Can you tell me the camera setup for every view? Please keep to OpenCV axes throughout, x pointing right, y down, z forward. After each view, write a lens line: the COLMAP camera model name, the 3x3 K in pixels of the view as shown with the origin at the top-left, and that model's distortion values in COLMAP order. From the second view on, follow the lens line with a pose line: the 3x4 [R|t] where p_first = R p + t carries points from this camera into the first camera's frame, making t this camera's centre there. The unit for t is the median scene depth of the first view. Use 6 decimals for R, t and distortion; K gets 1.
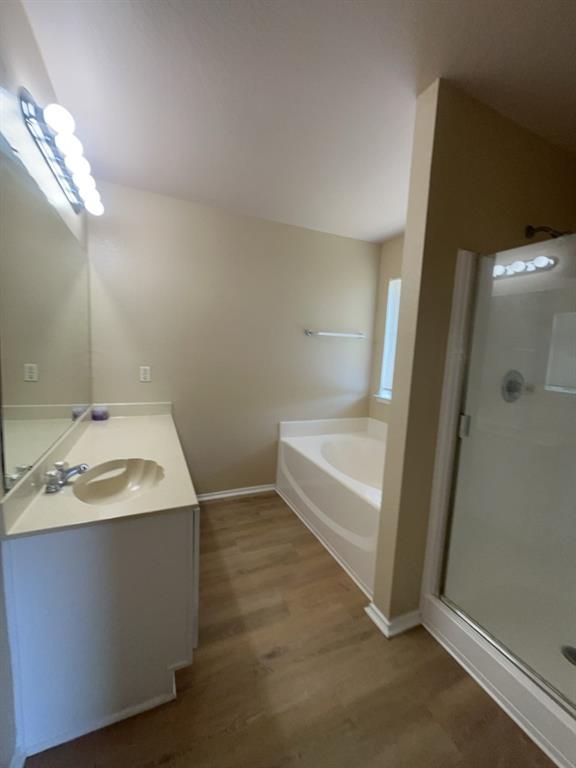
lens RADIAL K [[309.9, 0, 288.0], [0, 309.9, 384.0], [0, 0, 1]] dist [-0.001402, 0.000191]
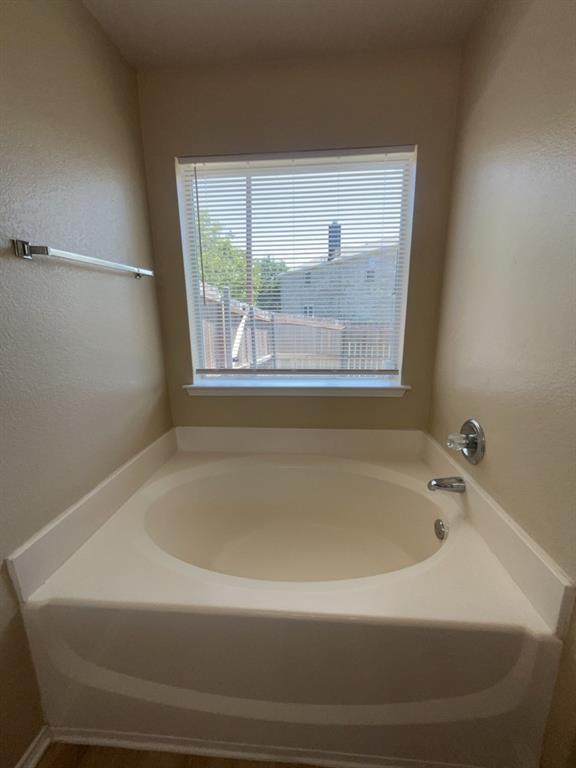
lens RADIAL K [[309.9, 0, 288.0], [0, 309.9, 384.0], [0, 0, 1]] dist [-0.001402, 0.000191]
pose [[0.475979, -0.254360, 0.841870, -0.130660], [0.132911, 0.967072, 0.217042, -0.084337], [-0.869355, 0.008586, 0.494113, 0.770205]]
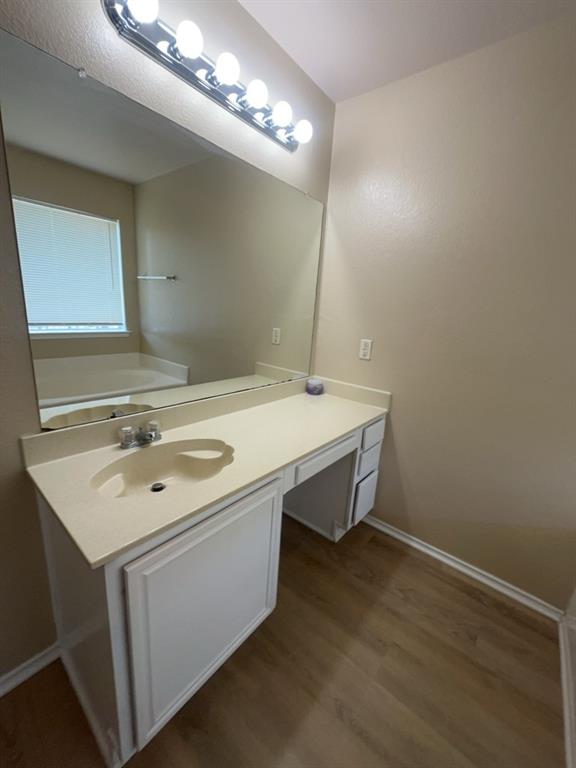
lens RADIAL K [[309.9, 0, 288.0], [0, 309.9, 384.0], [0, 0, 1]] dist [-0.001402, 0.000191]
pose [[0.449532, 0.196146, -0.871463, 0.143648], [-0.143184, 0.978801, 0.146446, -0.033901], [0.881714, 0.058947, 0.468088, 0.489168]]
